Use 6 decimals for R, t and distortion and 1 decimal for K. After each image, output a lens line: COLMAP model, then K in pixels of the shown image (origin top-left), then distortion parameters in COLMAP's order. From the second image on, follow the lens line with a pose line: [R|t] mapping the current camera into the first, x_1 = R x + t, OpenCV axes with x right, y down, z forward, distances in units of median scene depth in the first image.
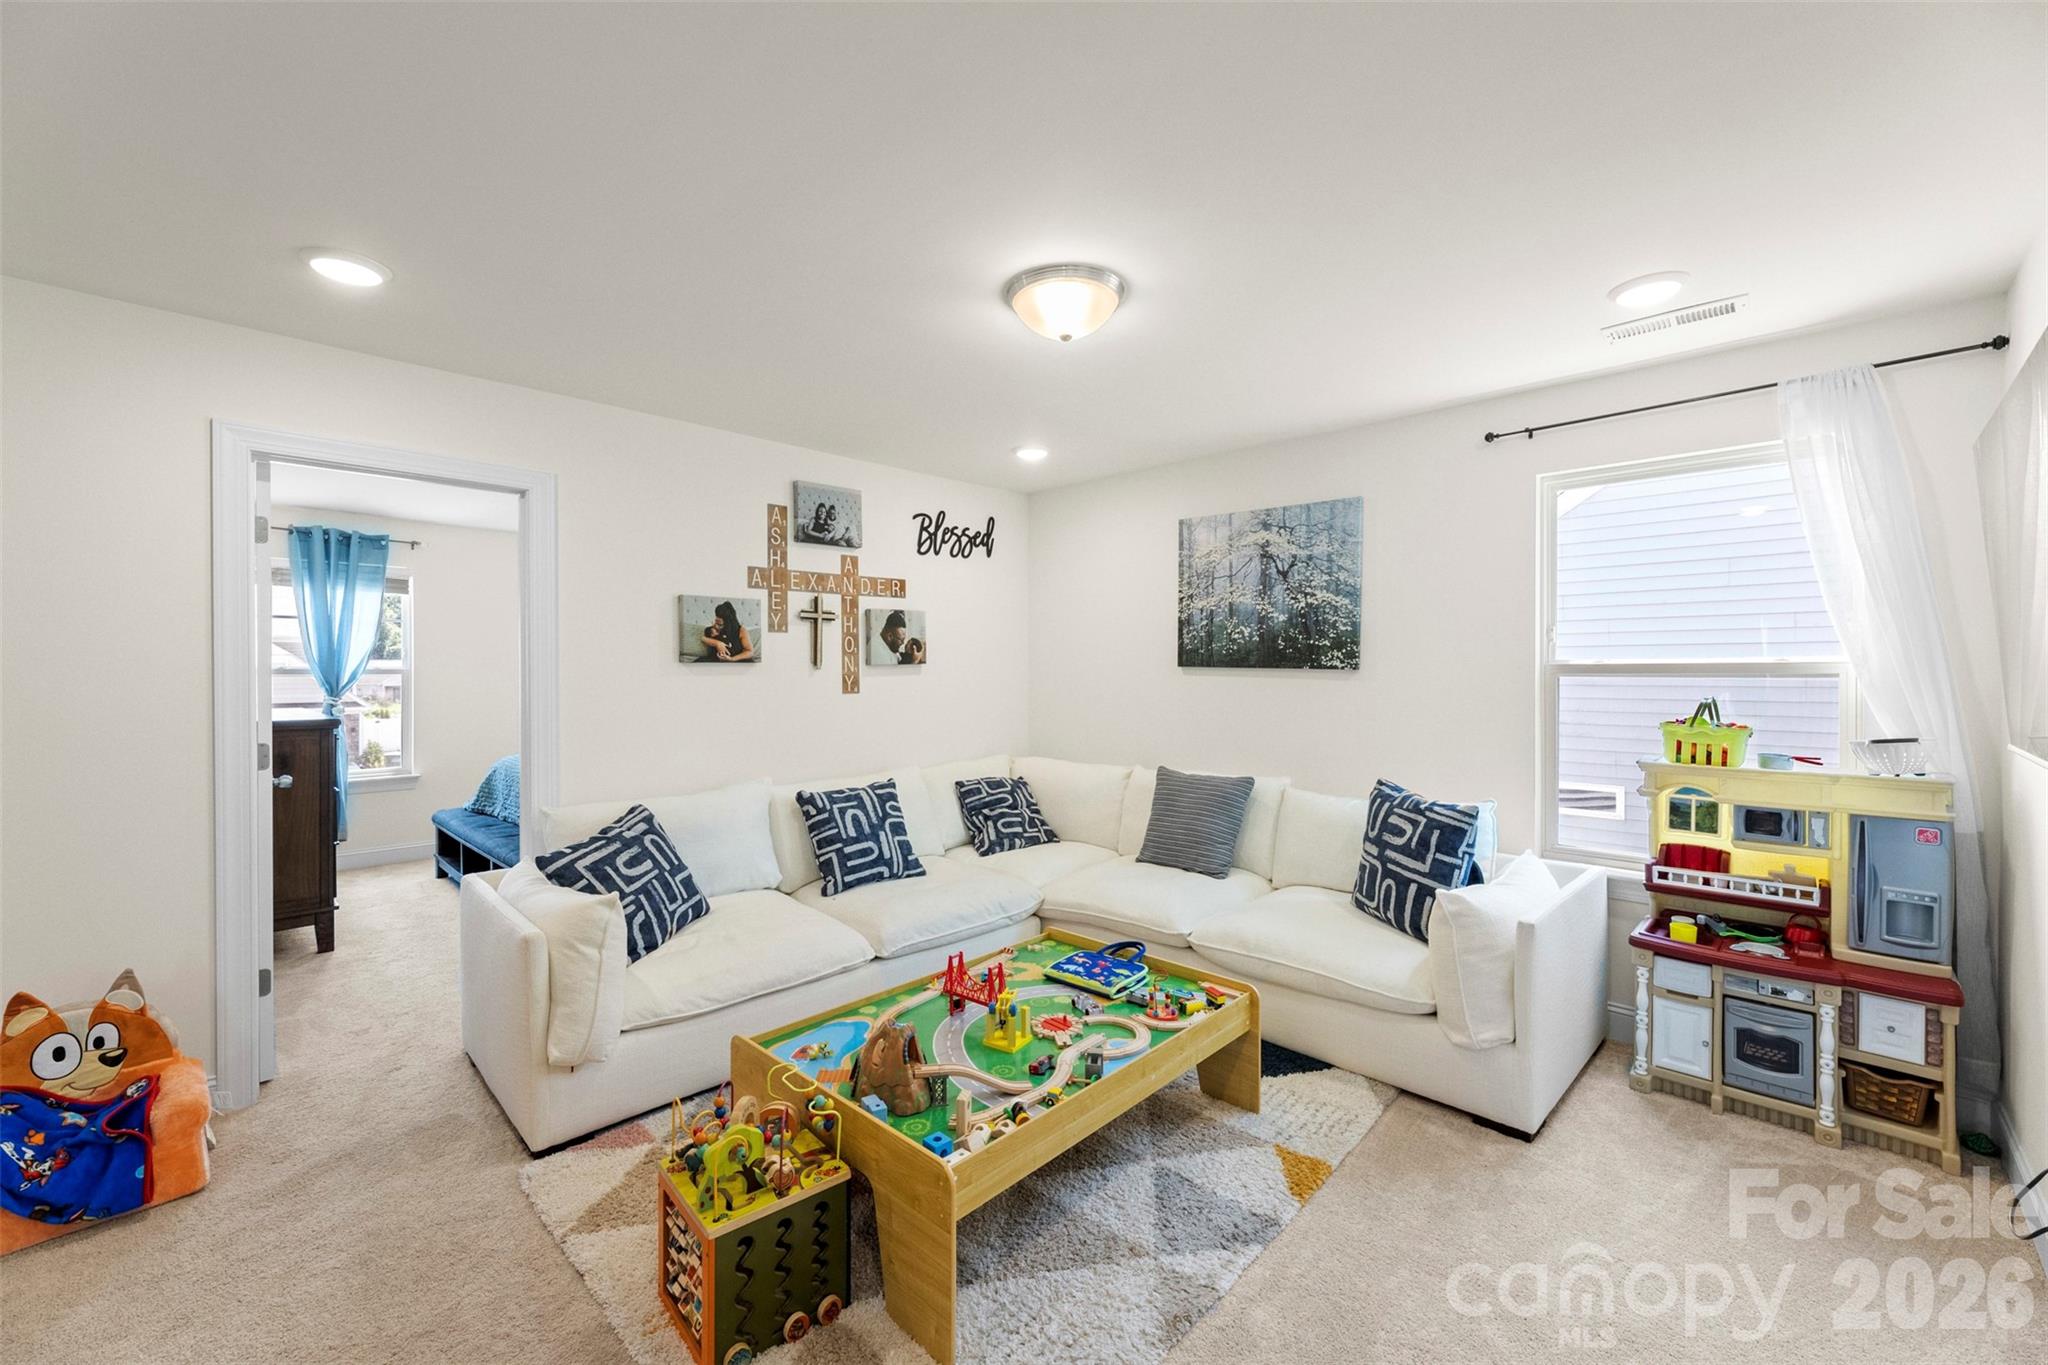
lens RADIAL K [[824.2, 0, 1017.3], [0, 824.2, 671.0], [0, 0, 1]] dist [0.000260, 0.000065]
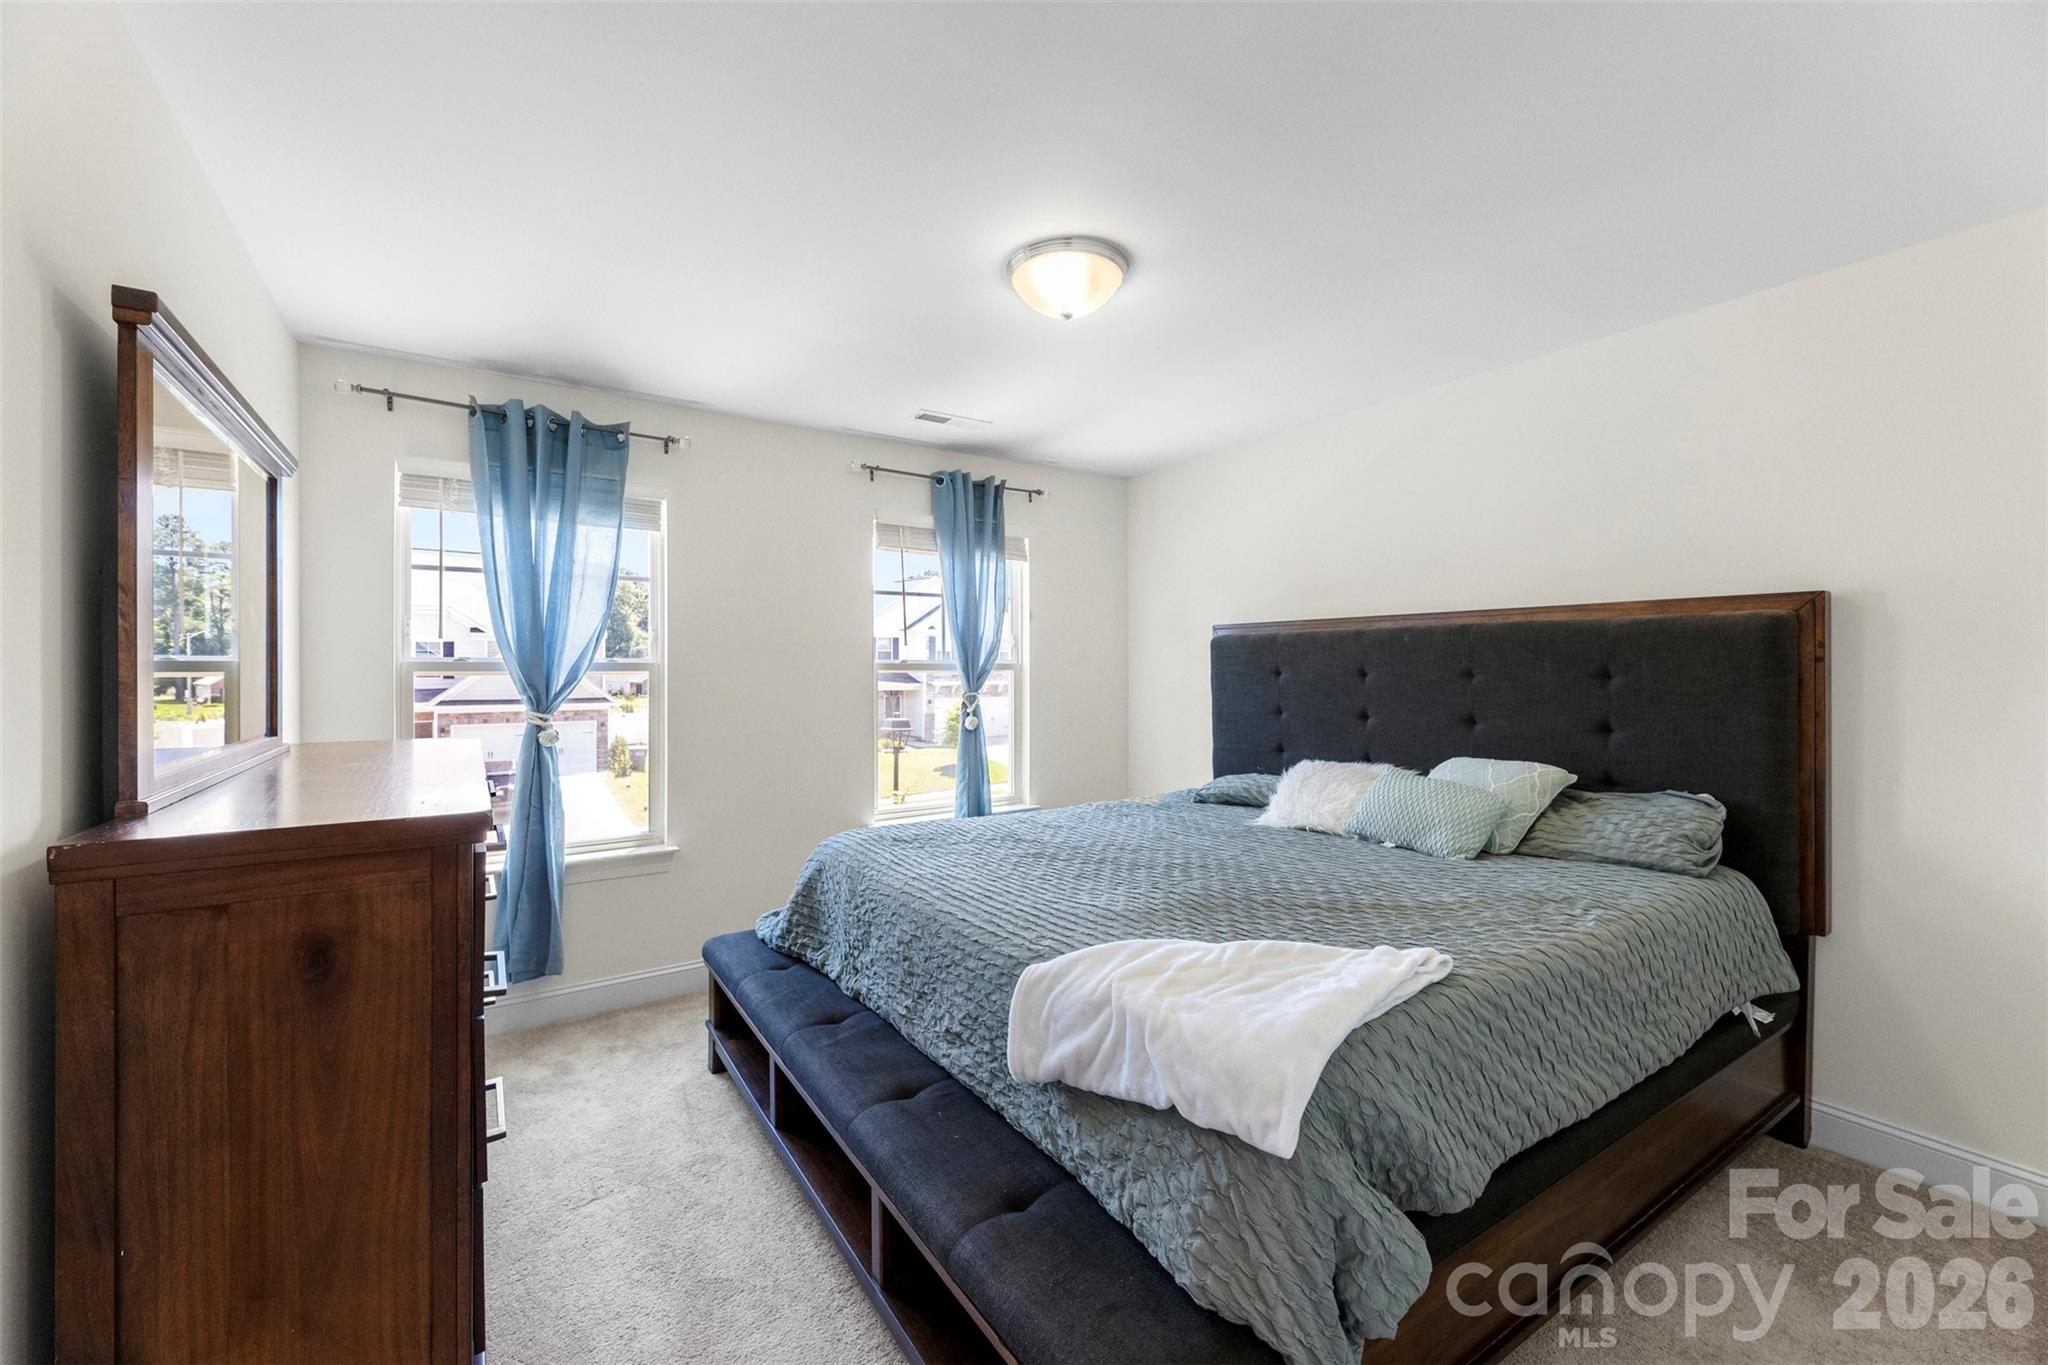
lens RADIAL K [[824.2, 0, 1019.7], [0, 824.2, 662.6], [0, 0, 1]] dist [0.000260, 0.000065]
pose [[0.977413, -0.003114, -0.211316, -0.395807], [0.001858, 0.999979, -0.006144, 0.001947], [0.211331, 0.005612, 0.977398, 0.523542]]
